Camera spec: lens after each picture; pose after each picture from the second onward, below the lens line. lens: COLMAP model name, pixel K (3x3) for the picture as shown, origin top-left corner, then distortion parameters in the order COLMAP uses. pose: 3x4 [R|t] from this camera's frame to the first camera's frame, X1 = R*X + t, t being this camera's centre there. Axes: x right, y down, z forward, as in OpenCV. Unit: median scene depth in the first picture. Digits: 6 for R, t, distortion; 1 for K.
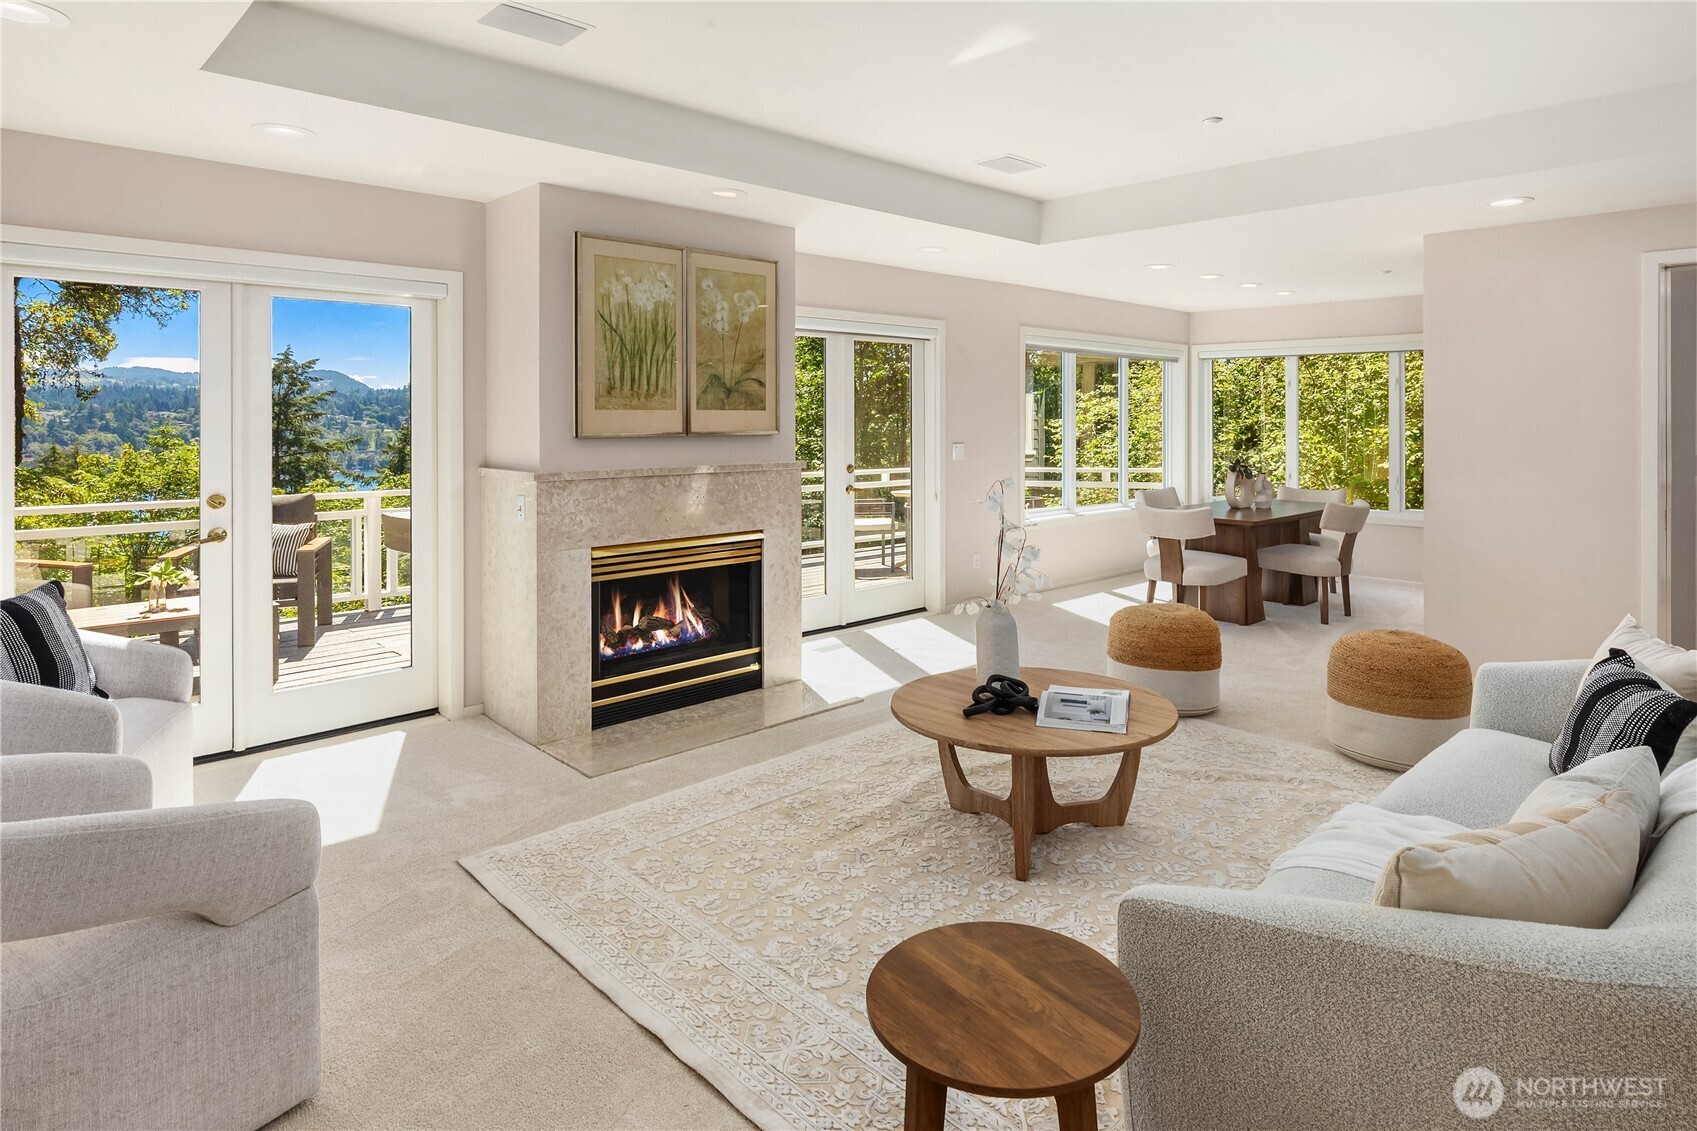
lens RADIAL K [[960.1, 0, 842.4], [0, 960.1, 416.0], [0, 0, 1]] dist [0.038206, -0.000376]
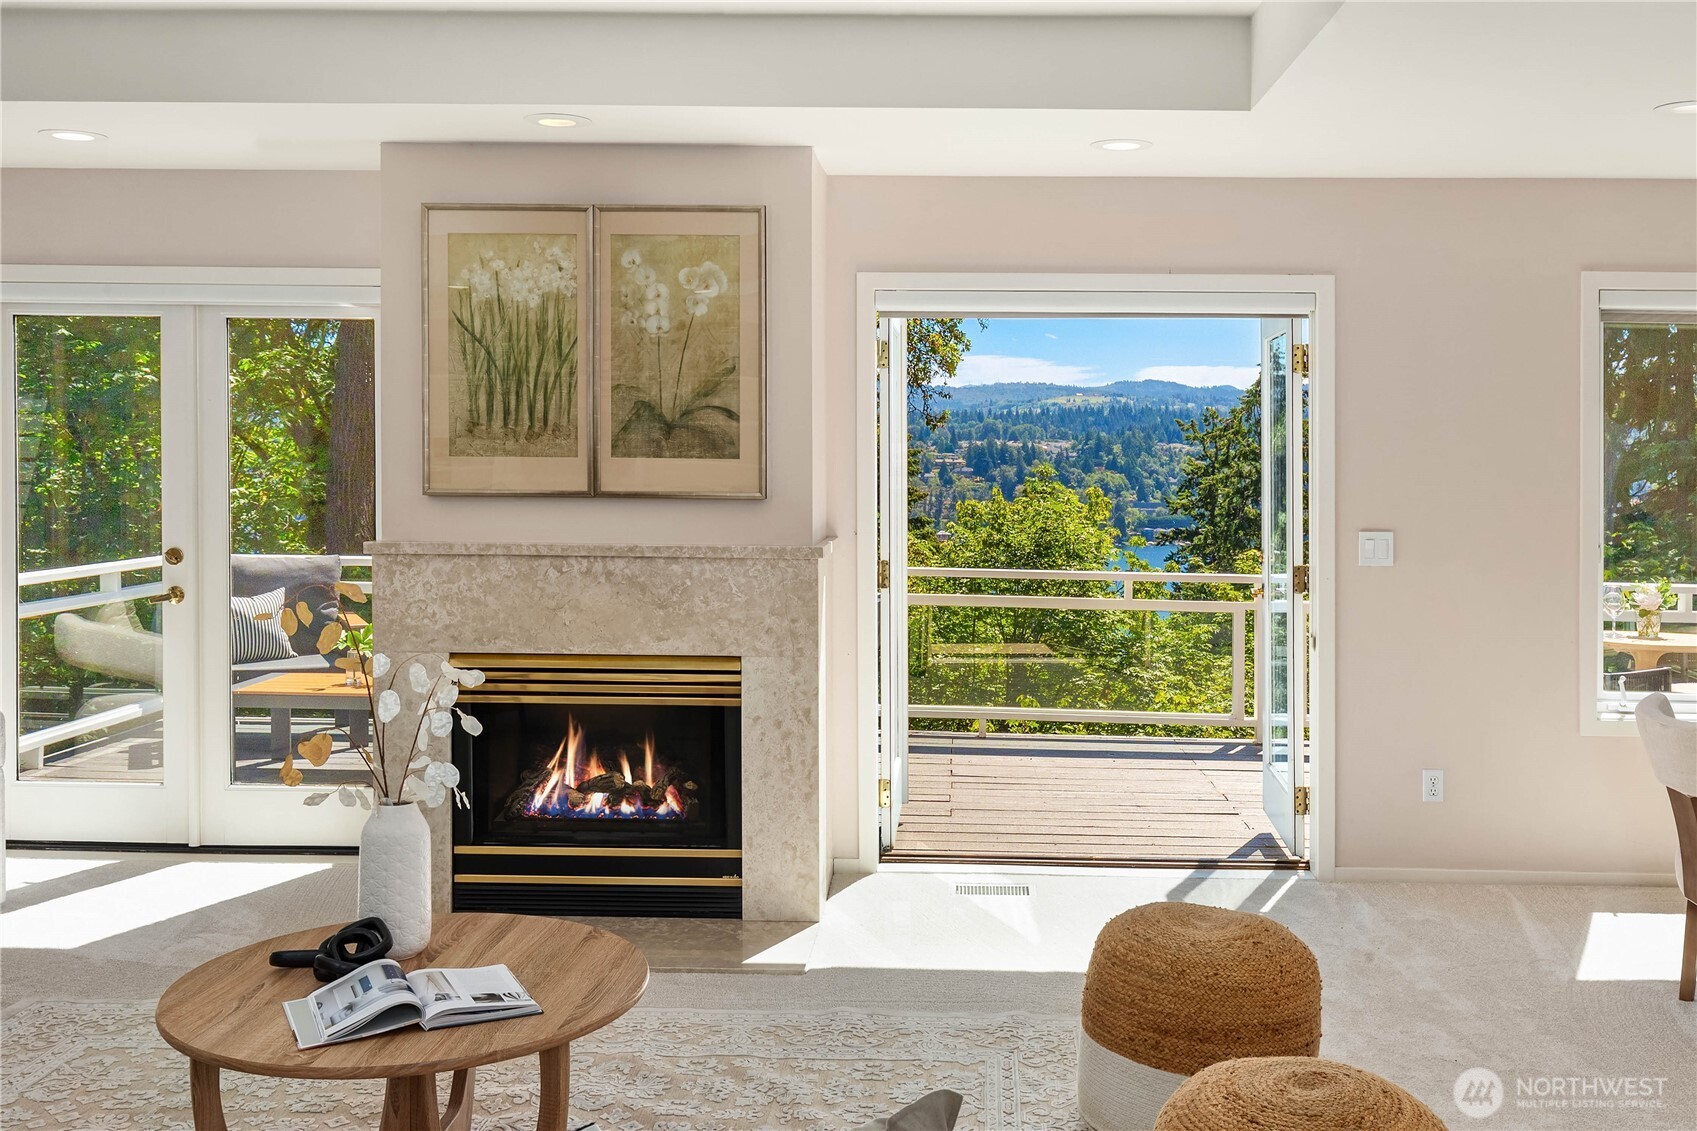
lens RADIAL K [[1679.2, 0, 853.0], [0, 1679.2, 463.1], [0, 0, 1]] dist [0.049825, -0.002983]
pose [[0.689748, 0.013823, -0.723918, 0.773342], [-0.009463, 0.999904, 0.010076, -0.015211], [0.723988, -0.000100, 0.689813, 0.343645]]
